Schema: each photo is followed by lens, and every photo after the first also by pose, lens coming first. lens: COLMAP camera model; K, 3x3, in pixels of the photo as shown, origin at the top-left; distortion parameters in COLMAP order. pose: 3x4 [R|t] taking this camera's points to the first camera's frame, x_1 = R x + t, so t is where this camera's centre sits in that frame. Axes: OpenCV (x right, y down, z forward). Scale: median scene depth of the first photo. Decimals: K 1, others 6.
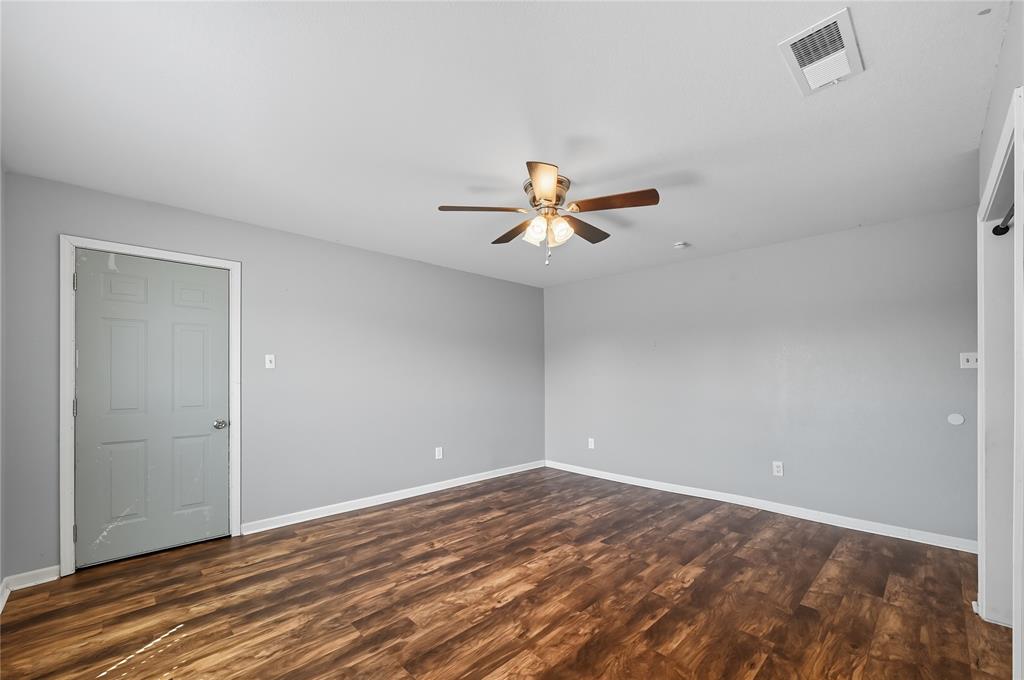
lens RADIAL K [[405.1, 0, 519.1], [0, 405.1, 374.2], [0, 0, 1]] dist [-0.000184, 0.000086]
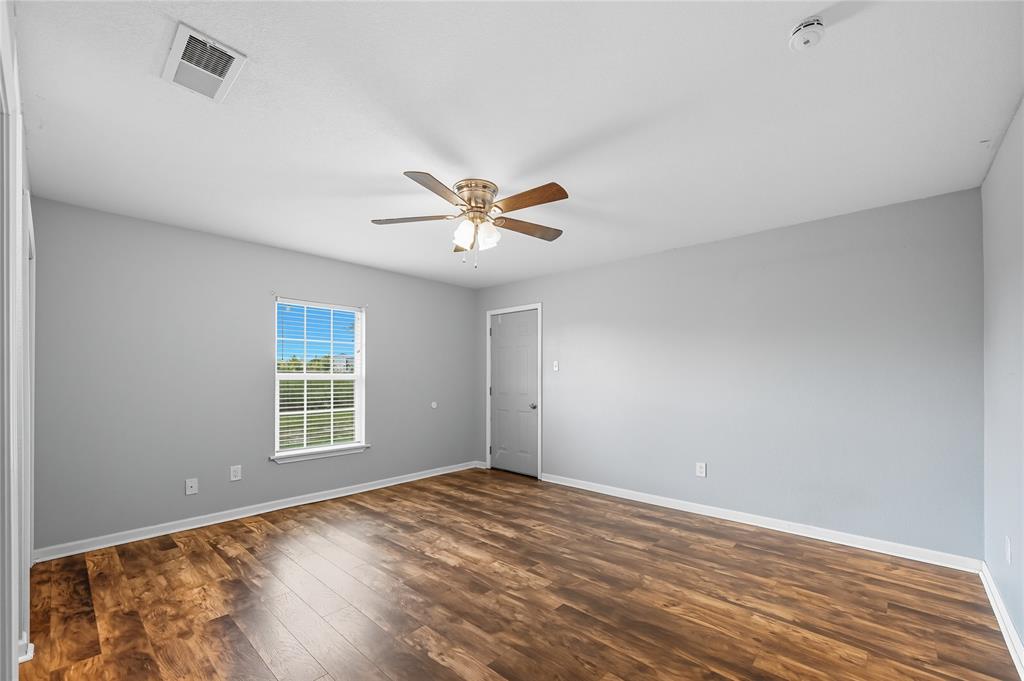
lens RADIAL K [[405.1, 0, 519.1], [0, 405.1, 374.7], [0, 0, 1]] dist [-0.000184, 0.000086]
pose [[0.087831, -0.003087, -0.996131, 1.041417], [0.001443, 0.999995, -0.002972, 0.003754], [0.996134, -0.001176, 0.087835, 0.969871]]
